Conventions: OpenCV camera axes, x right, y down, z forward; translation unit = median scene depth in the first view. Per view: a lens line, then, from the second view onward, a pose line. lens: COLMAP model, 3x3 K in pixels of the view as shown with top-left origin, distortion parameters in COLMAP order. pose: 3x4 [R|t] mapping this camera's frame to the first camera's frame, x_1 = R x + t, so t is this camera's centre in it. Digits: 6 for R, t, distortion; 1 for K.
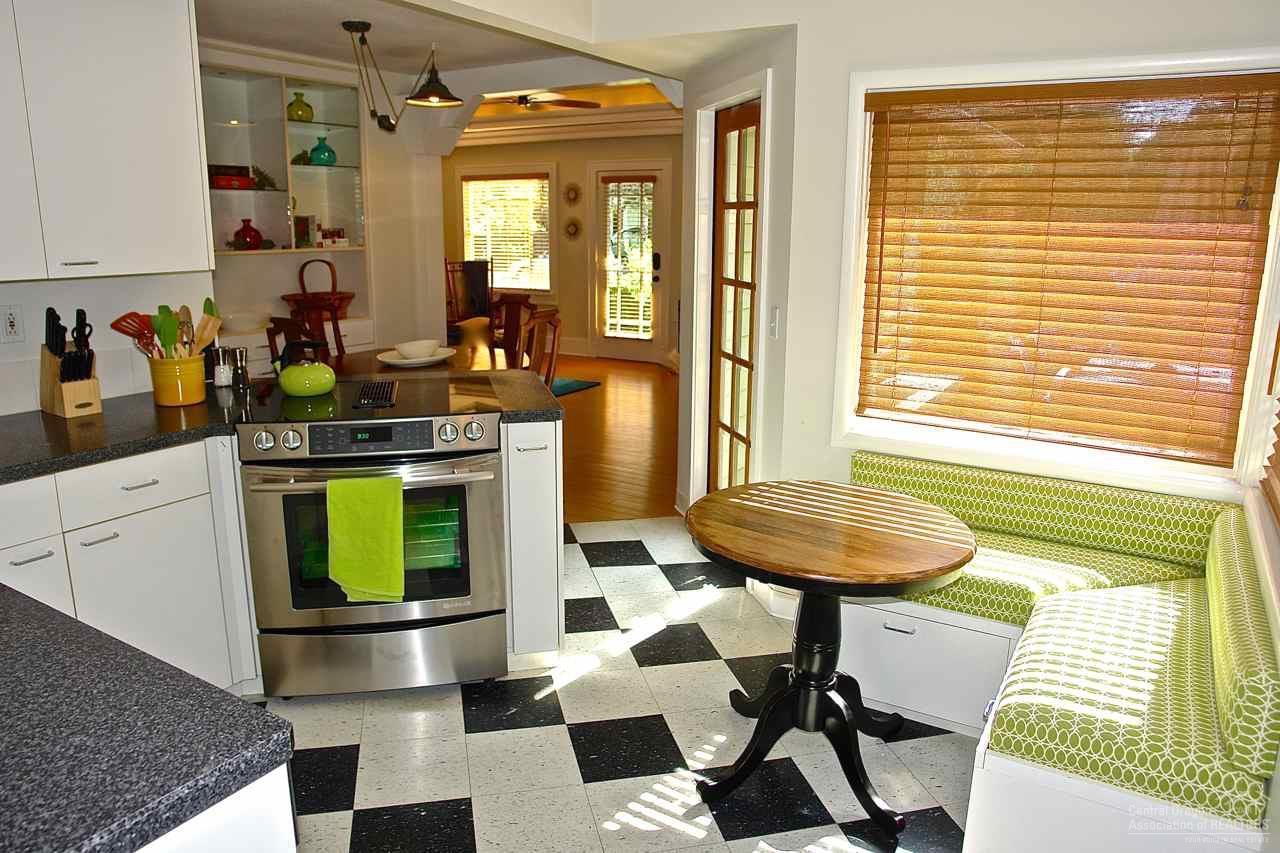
lens RADIAL K [[906.2, 0, 633.6], [0, 906.2, 425.1], [0, 0, 1]] dist [-0.091671, 0.061202]
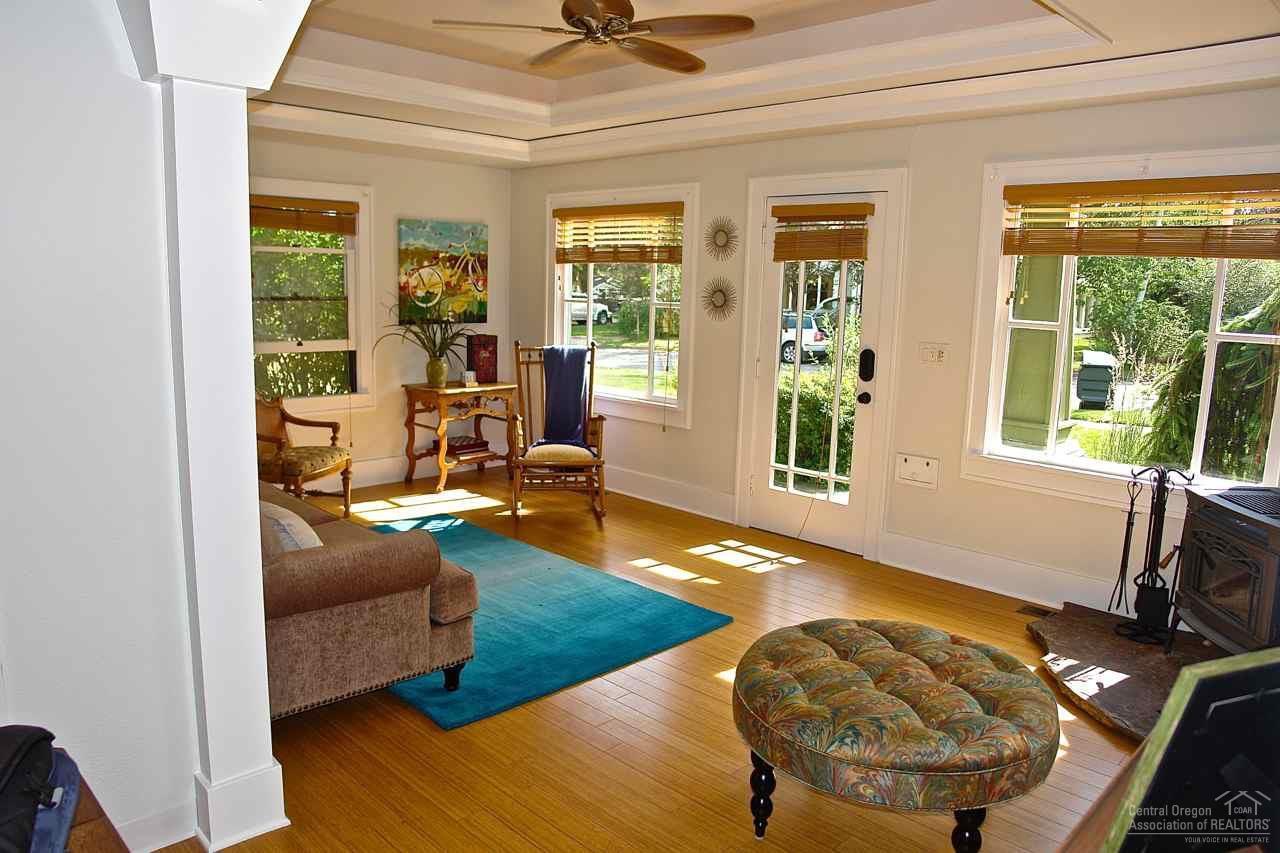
lens RADIAL K [[906.2, 0, 633.6], [0, 906.2, 425.1], [0, 0, 1]] dist [-0.091671, 0.061202]
pose [[0.966066, 0.061804, -0.250793, 0.027257], [-0.080811, 0.994529, -0.066200, -0.097547], [0.245329, 0.084220, 0.965775, 0.447555]]
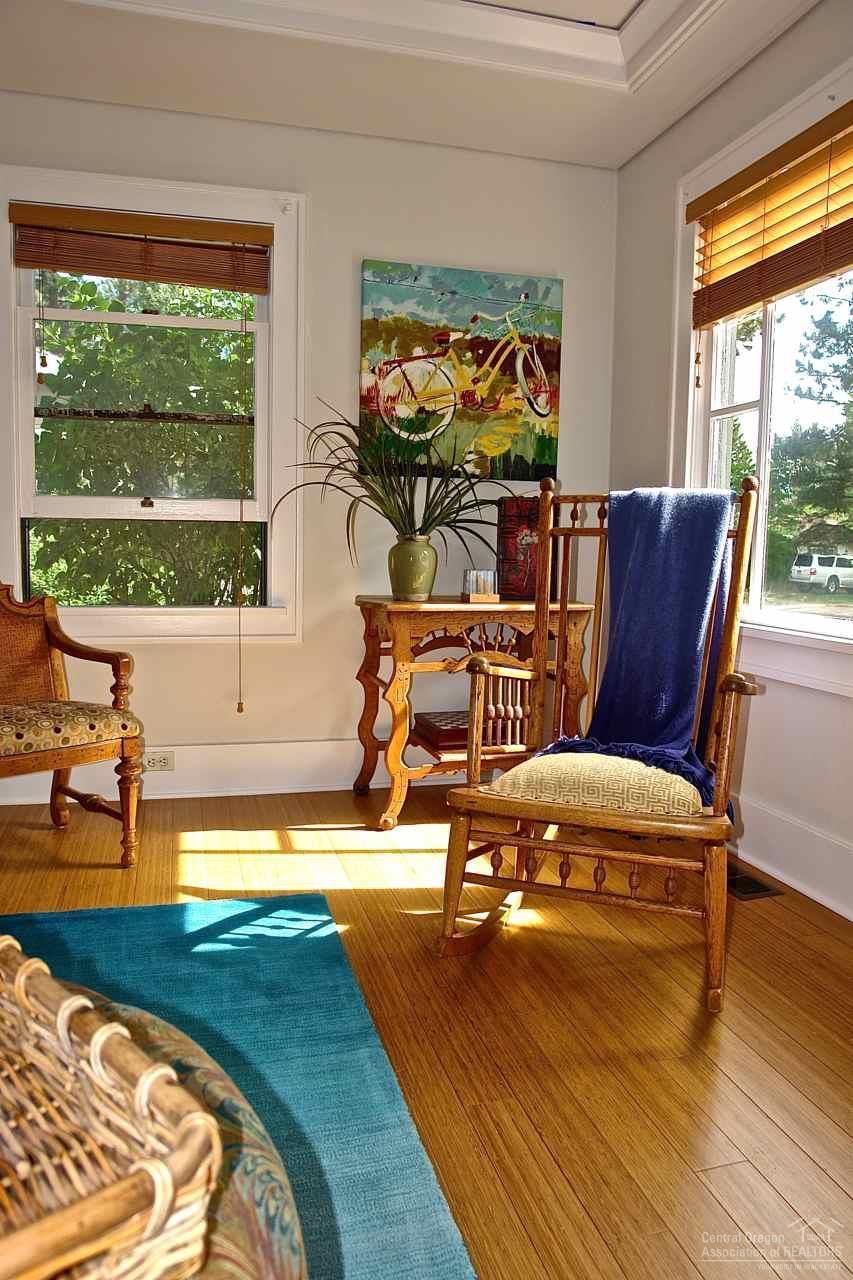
lens RADIAL K [[906.2, 0, 430.6], [0, 906.2, 651.3], [0, 0, 1]] dist [-0.091671, 0.061202]
pose [[0.715813, 0.089213, -0.692570, -0.050889], [-0.175154, 0.983037, -0.054403, -0.122279], [0.675968, 0.160249, 0.719296, 0.801492]]
